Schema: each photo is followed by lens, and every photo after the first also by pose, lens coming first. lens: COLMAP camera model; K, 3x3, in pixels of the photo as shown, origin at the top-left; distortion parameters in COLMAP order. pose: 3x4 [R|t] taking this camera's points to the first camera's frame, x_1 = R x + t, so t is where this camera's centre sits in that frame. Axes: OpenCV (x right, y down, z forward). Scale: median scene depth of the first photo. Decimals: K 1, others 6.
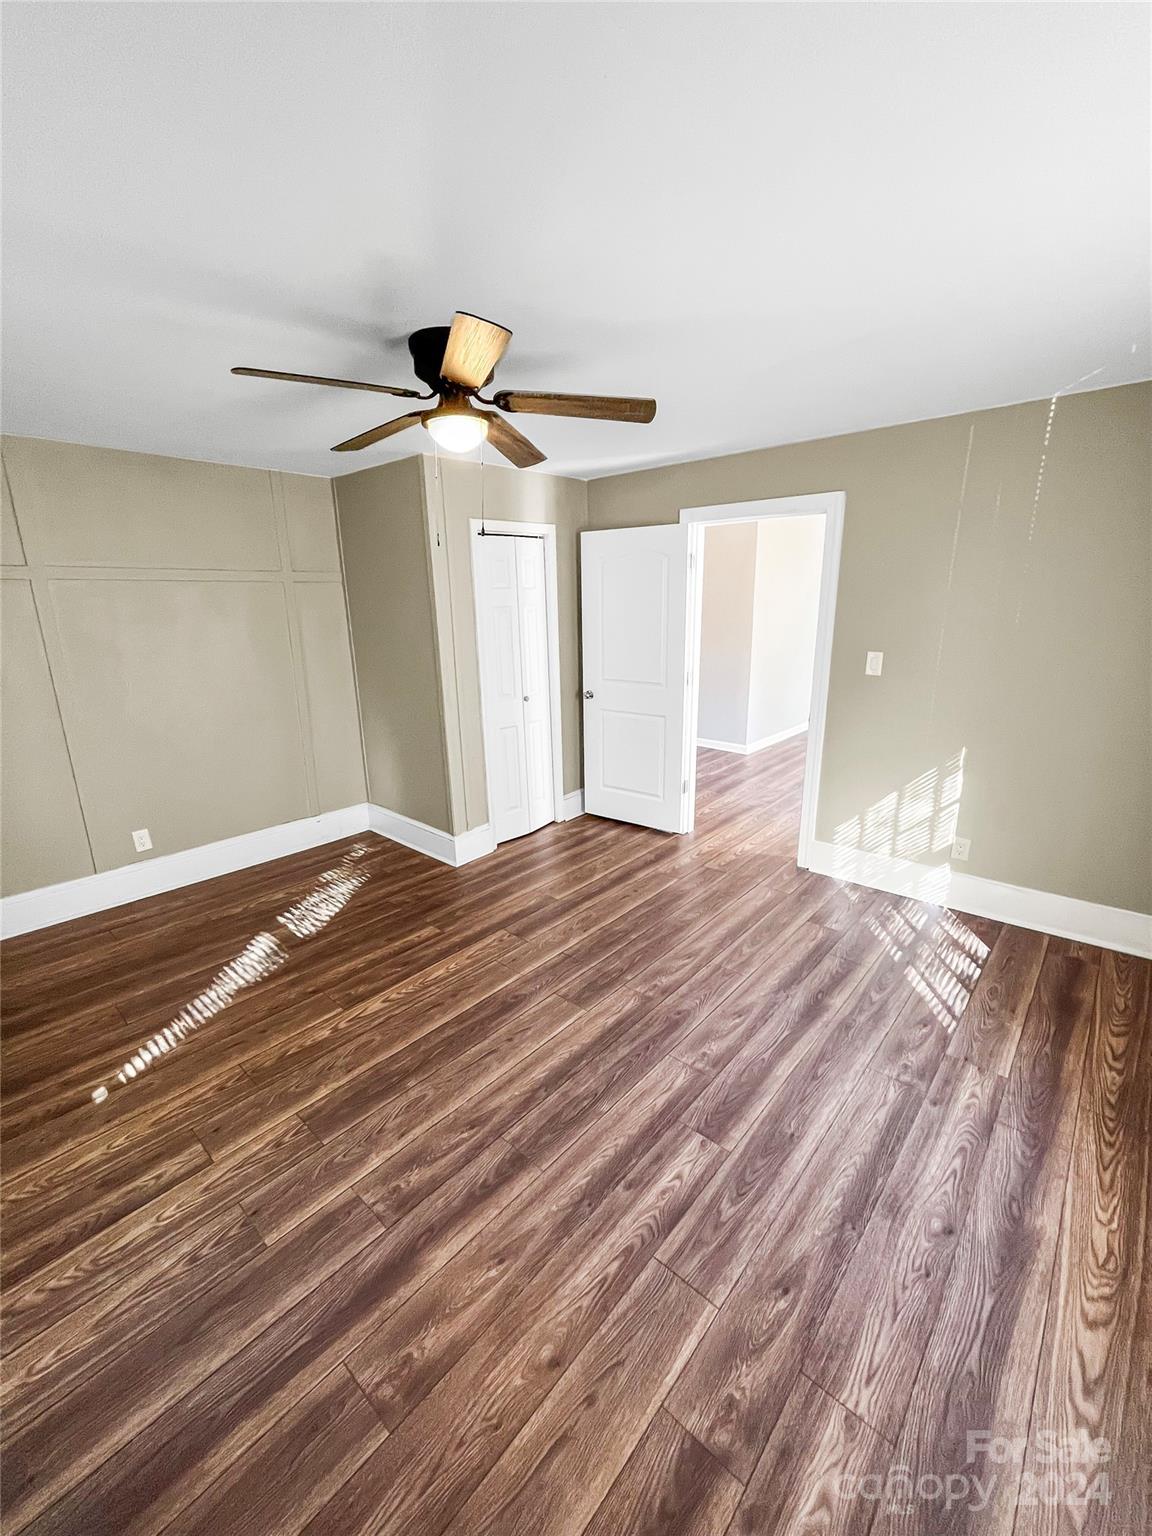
lens RADIAL K [[627.2, 0, 576.9], [0, 627.2, 766.8], [0, 0, 1]] dist [-0.001205, -0.000461]
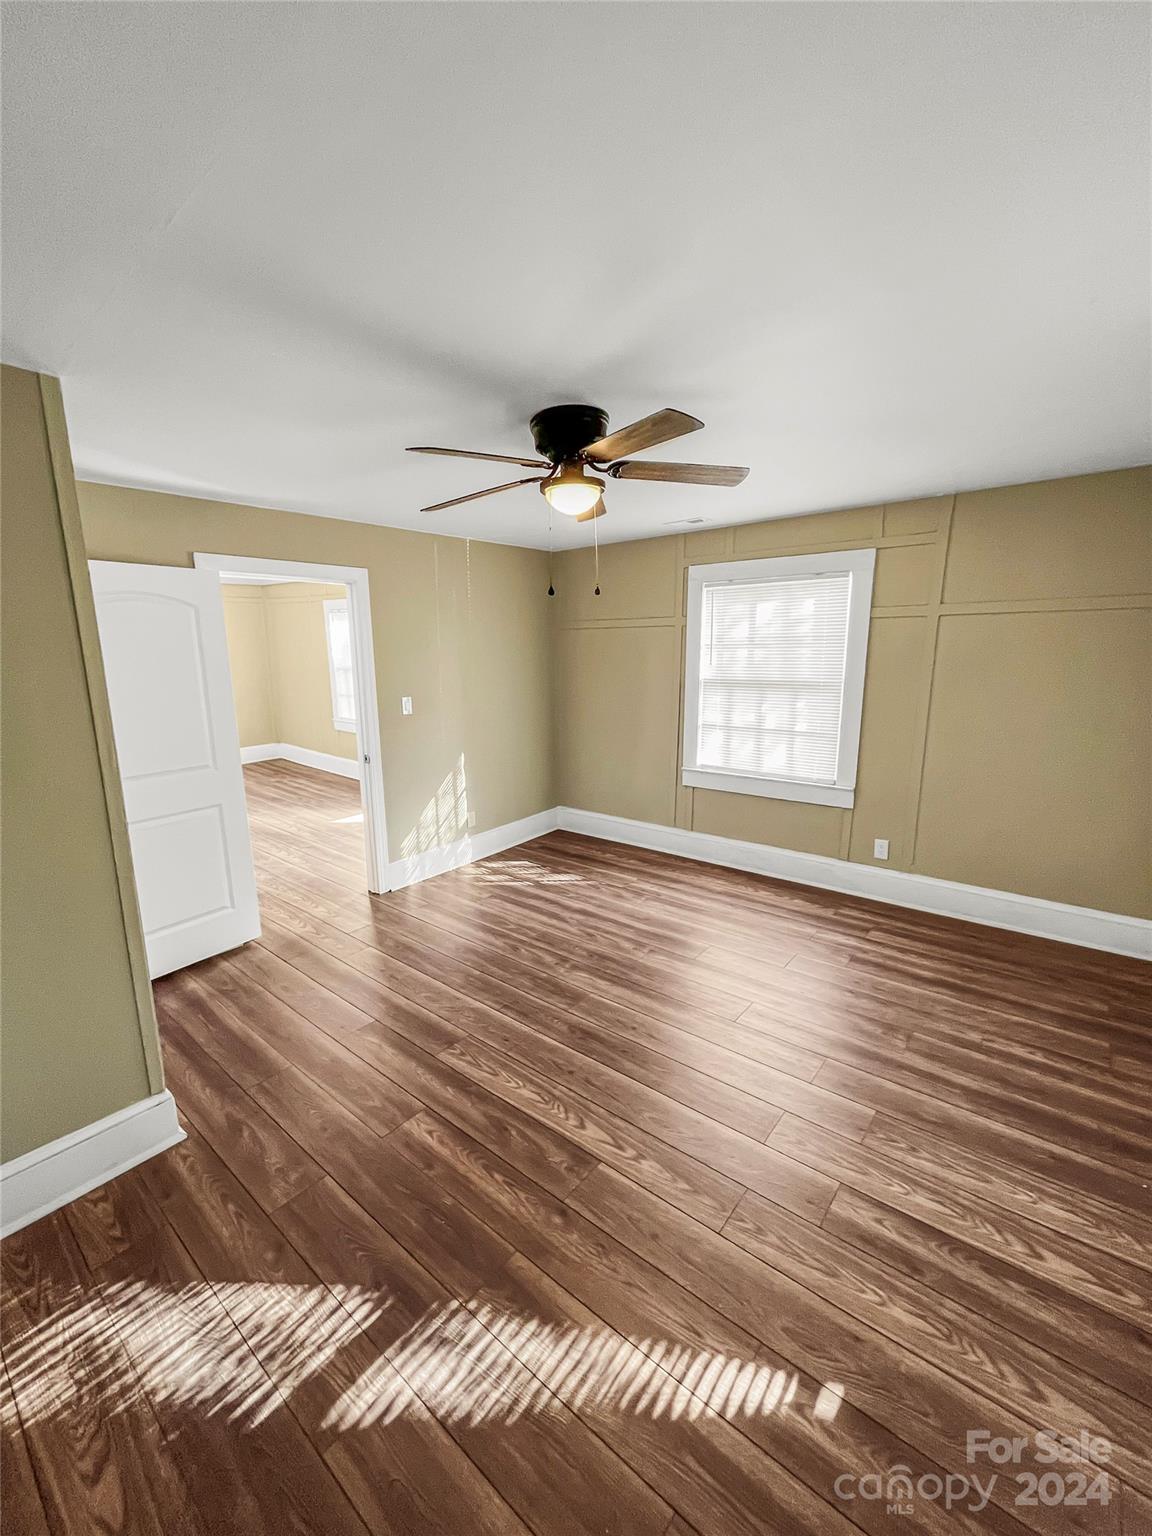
lens RADIAL K [[627.2, 0, 576.9], [0, 627.2, 766.8], [0, 0, 1]] dist [-0.001205, -0.000461]
pose [[-0.041098, -0.171624, 0.984305, -1.011925], [0.278458, 0.944139, 0.176247, -0.216134], [-0.959569, 0.281331, 0.008988, 0.845650]]
